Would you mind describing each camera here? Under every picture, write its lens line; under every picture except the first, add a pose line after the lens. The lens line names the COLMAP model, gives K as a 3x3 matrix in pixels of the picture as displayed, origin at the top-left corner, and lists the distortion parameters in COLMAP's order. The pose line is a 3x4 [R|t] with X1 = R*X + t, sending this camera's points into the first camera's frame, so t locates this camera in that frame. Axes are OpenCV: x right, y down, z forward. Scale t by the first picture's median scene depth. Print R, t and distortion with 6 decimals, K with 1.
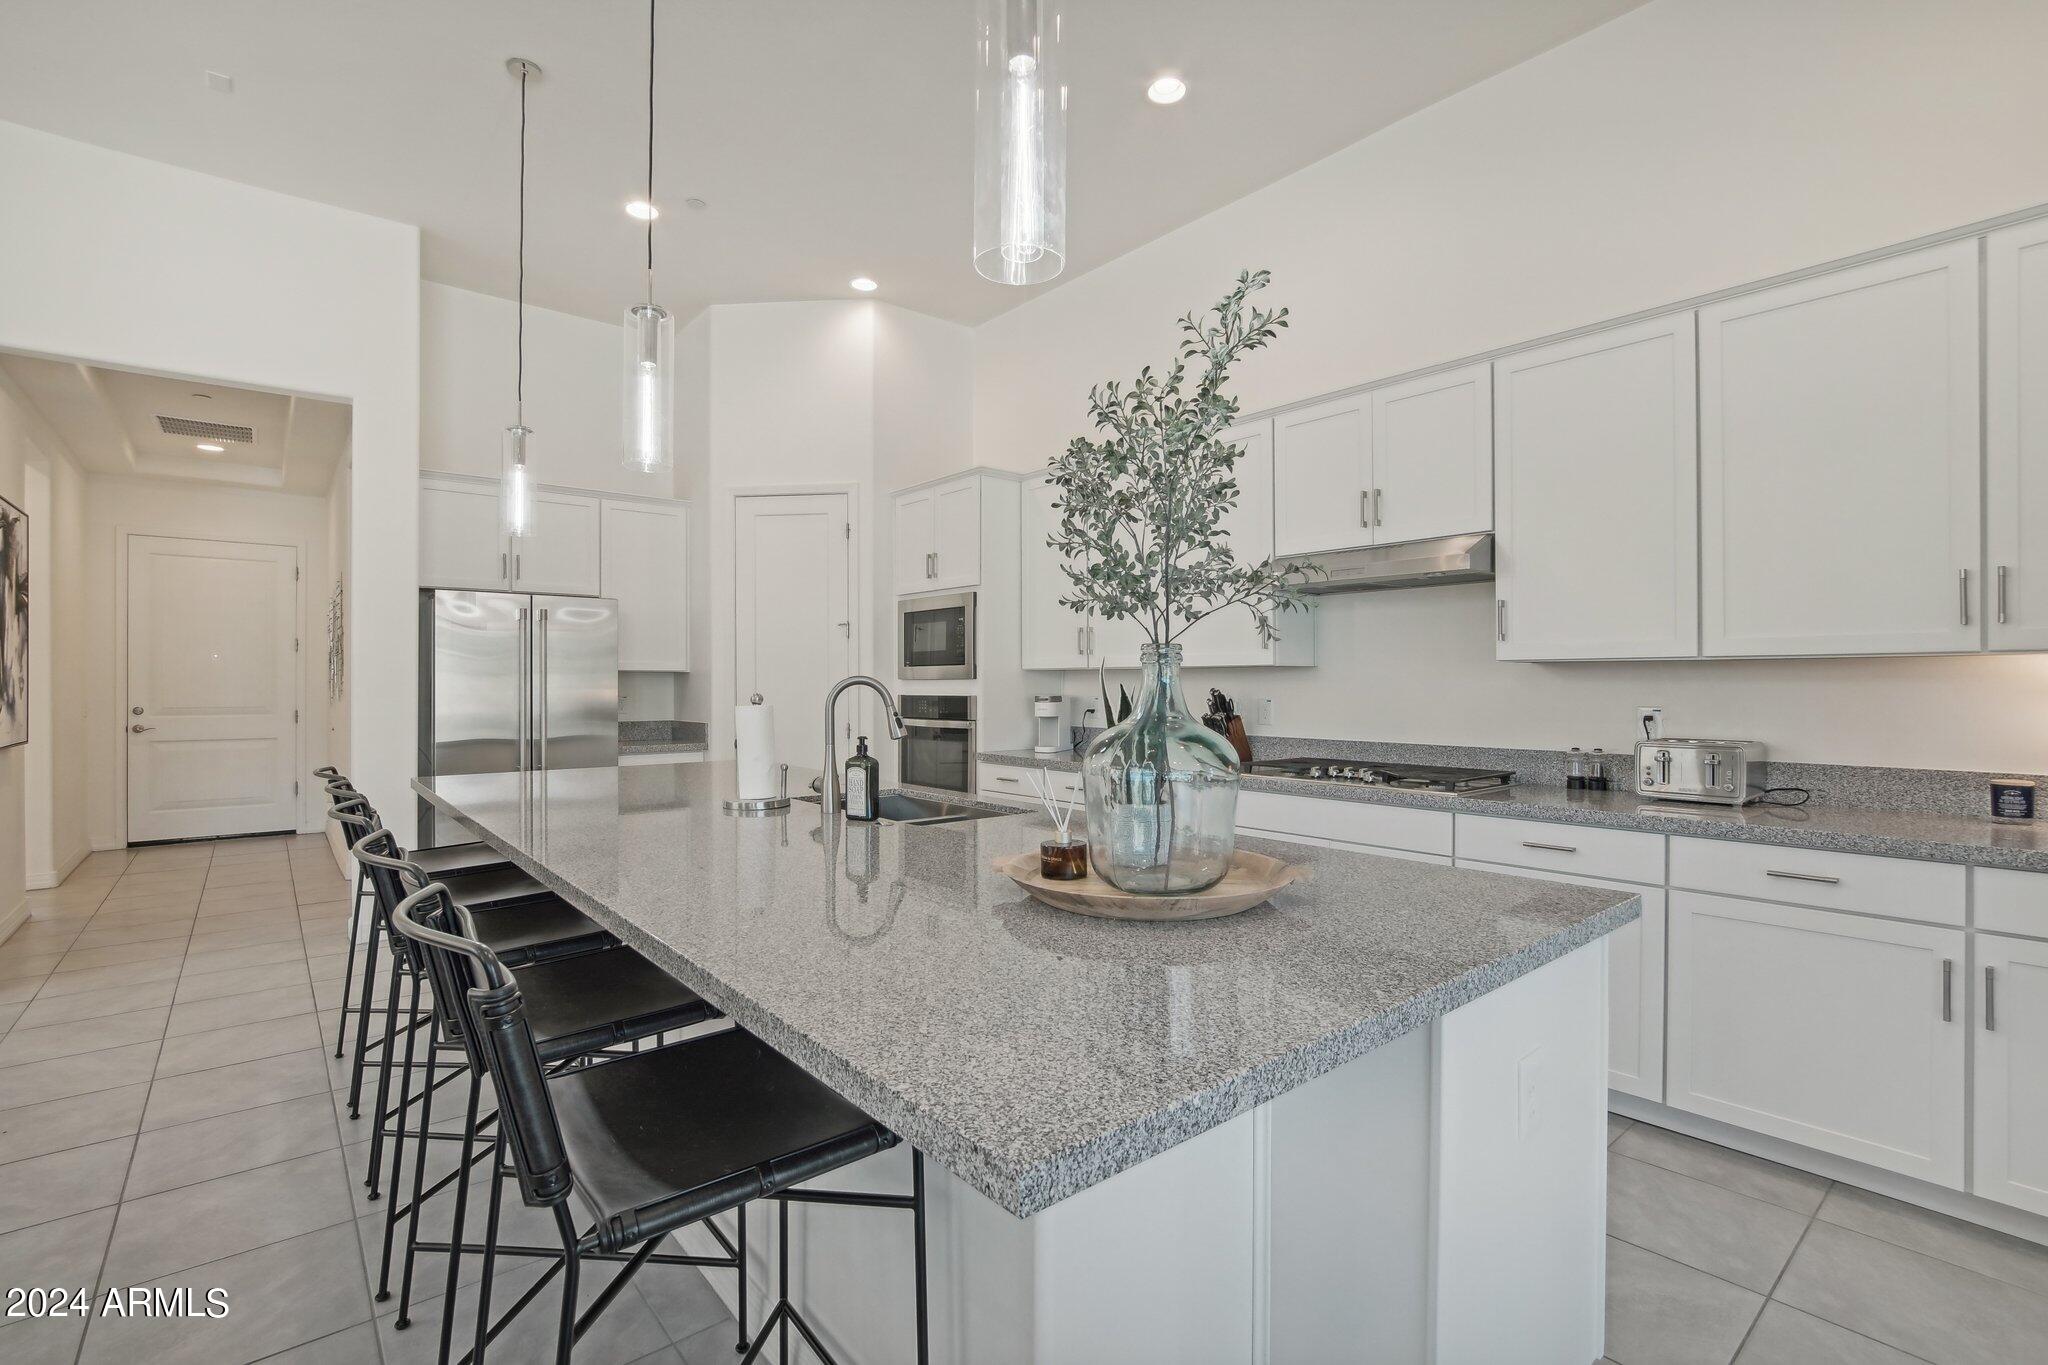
lens RADIAL K [[947.7, 0, 1022.0], [0, 947.7, 675.9], [0, 0, 1]] dist [-0.016080, 0.002070]
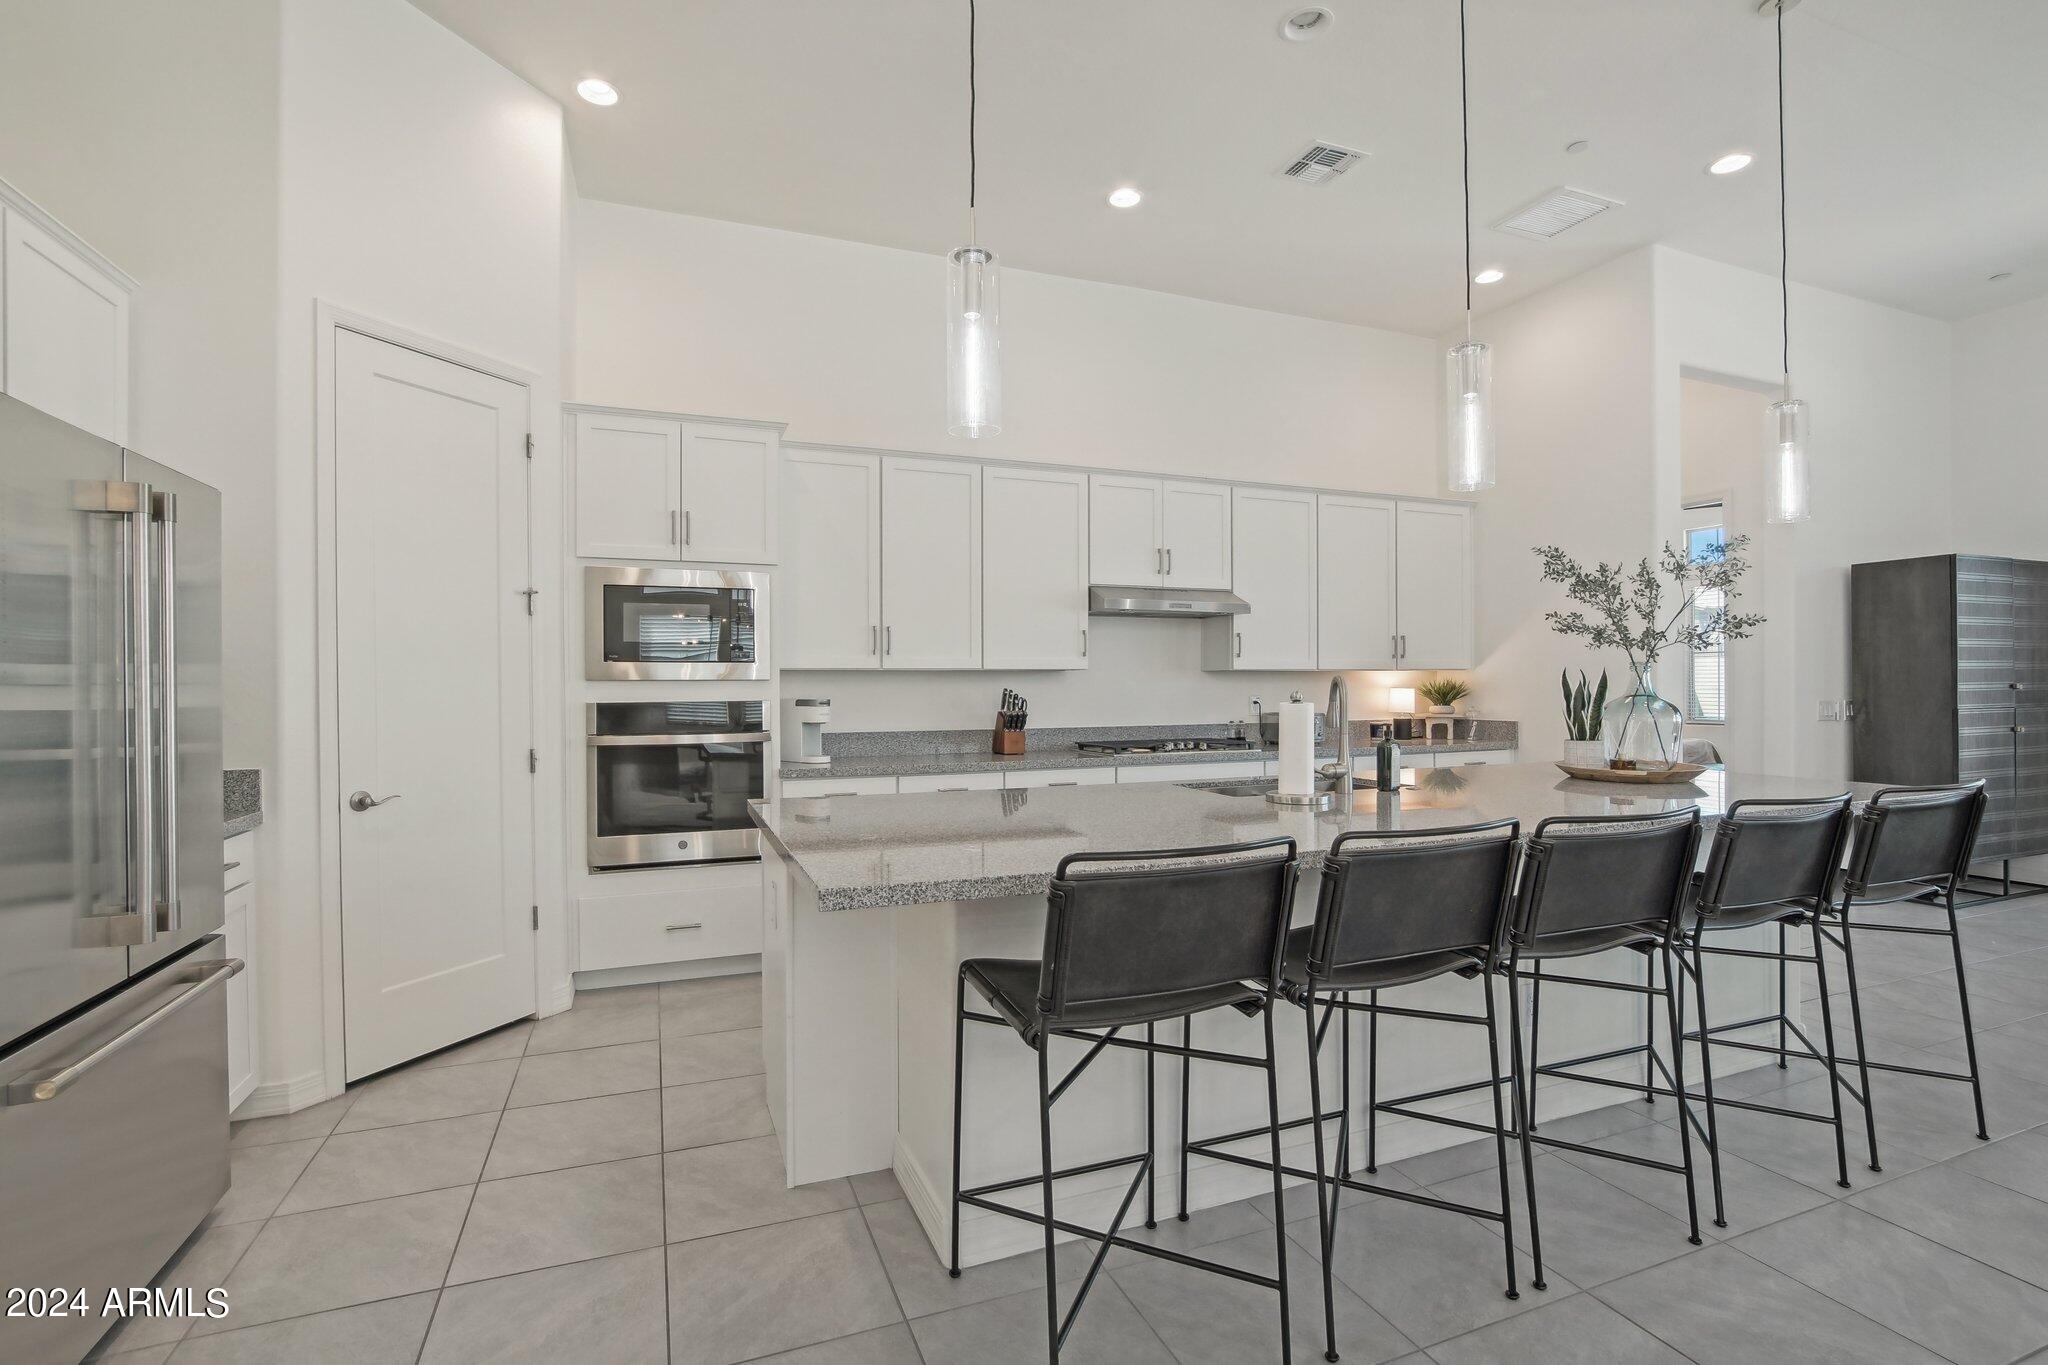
lens RADIAL K [[947.7, 0, 1026.8], [0, 947.7, 686.2], [0, 0, 1]] dist [-0.016080, 0.002070]
pose [[0.306384, -0.000614, 0.951908, -1.060909], [0.000108, 1.000000, 0.000610, 0.011173], [-0.951908, -0.000084, 0.306384, 0.757311]]
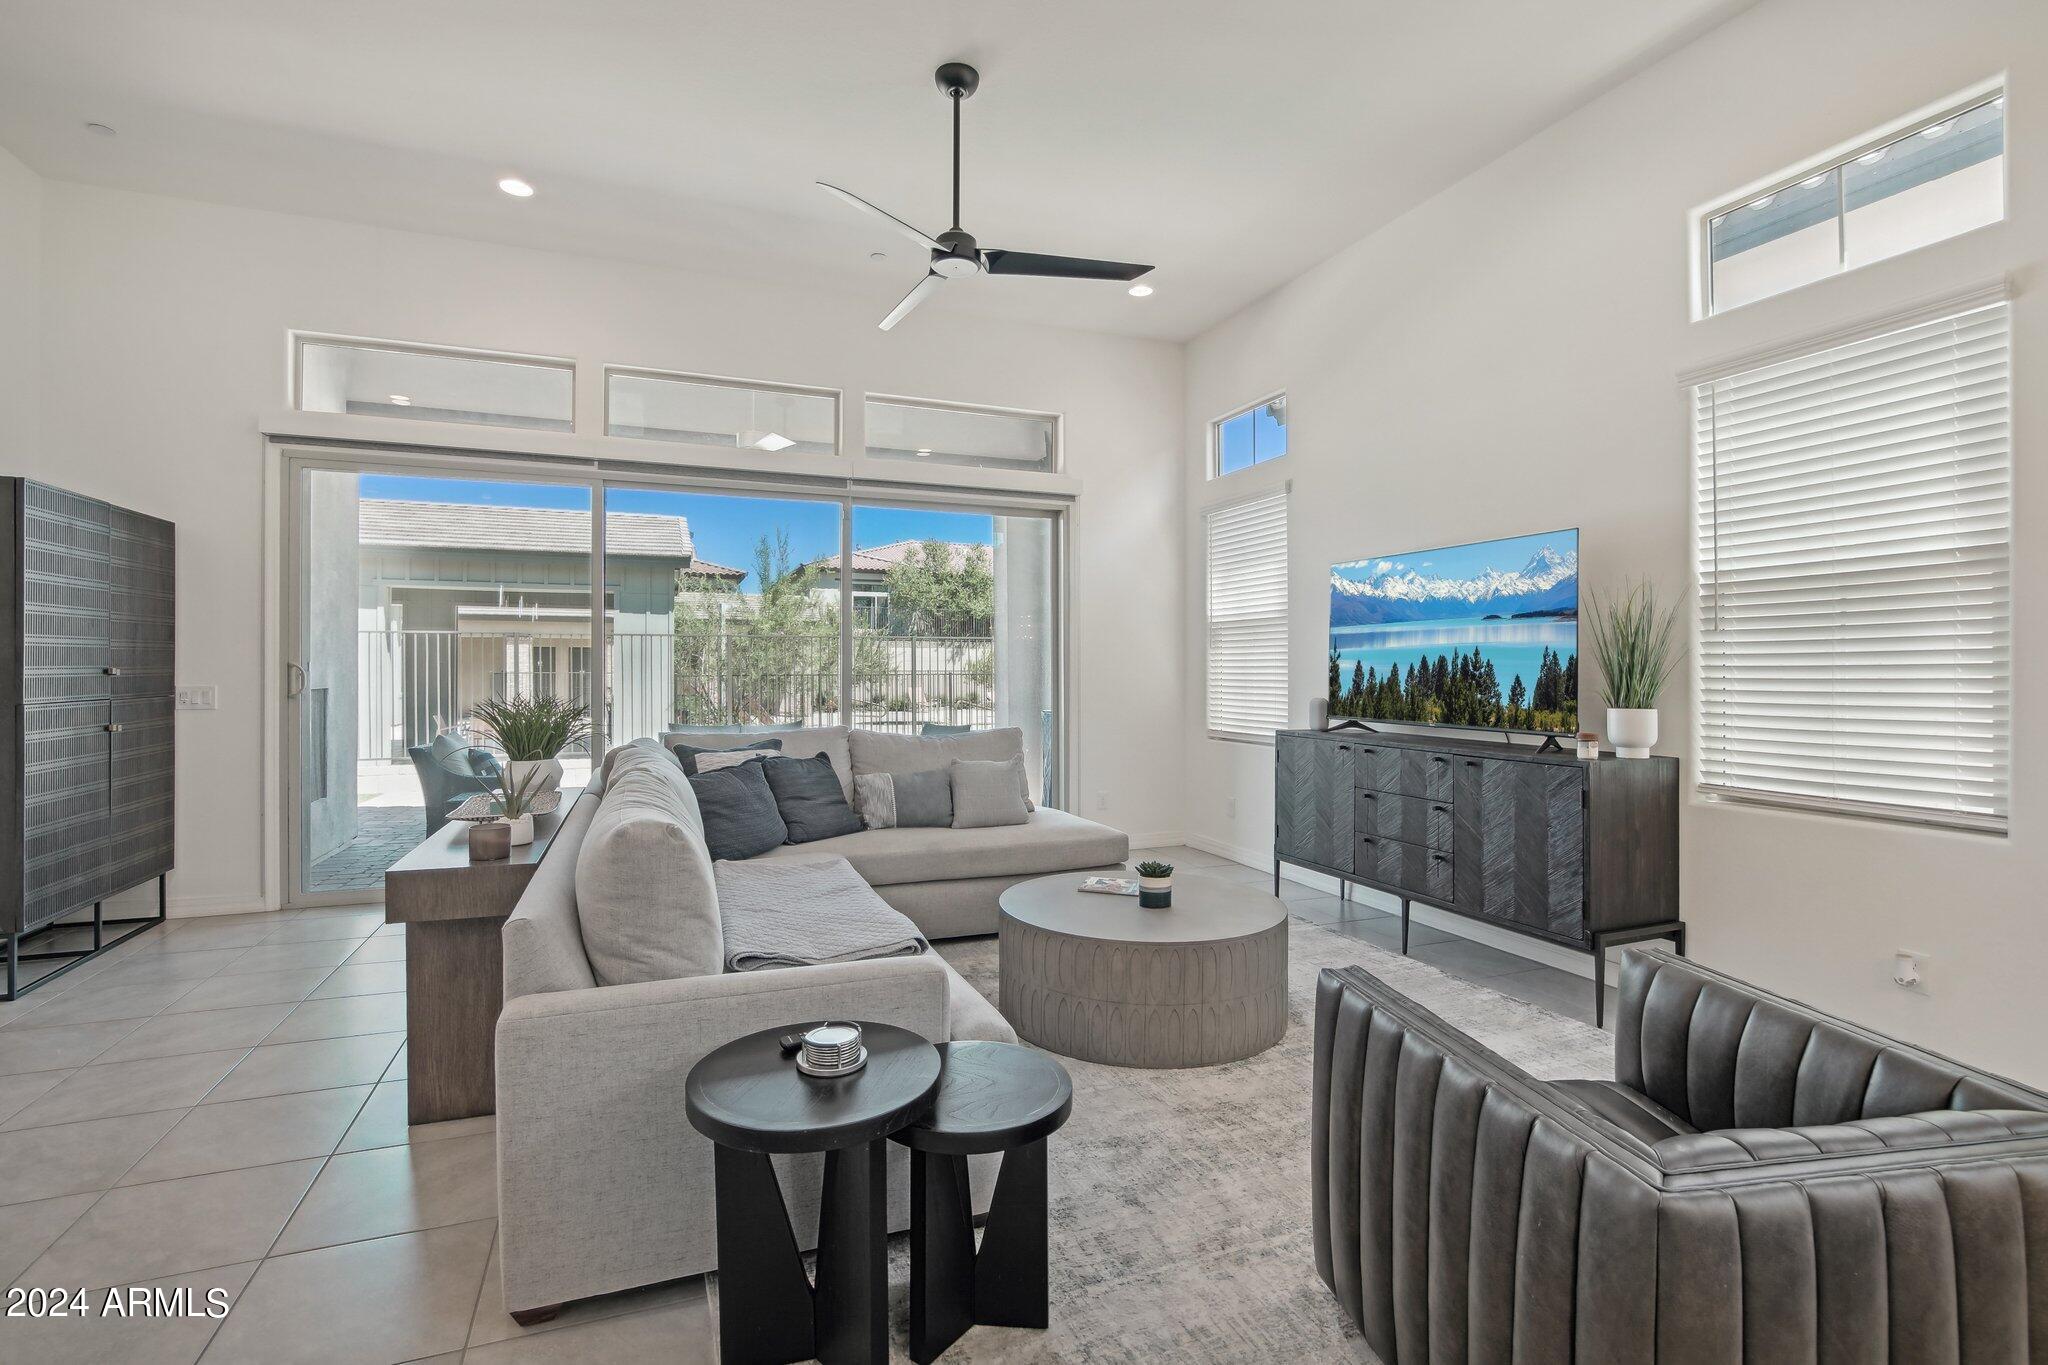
lens RADIAL K [[947.7, 0, 1012.7], [0, 947.7, 669.4], [0, 0, 1]] dist [-0.016080, 0.002070]
pose [[-0.945812, -0.002377, 0.324707, -0.579274], [-0.005456, 0.999948, -0.008572, 0.013281], [-0.324669, -0.009879, -0.945776, 0.438387]]
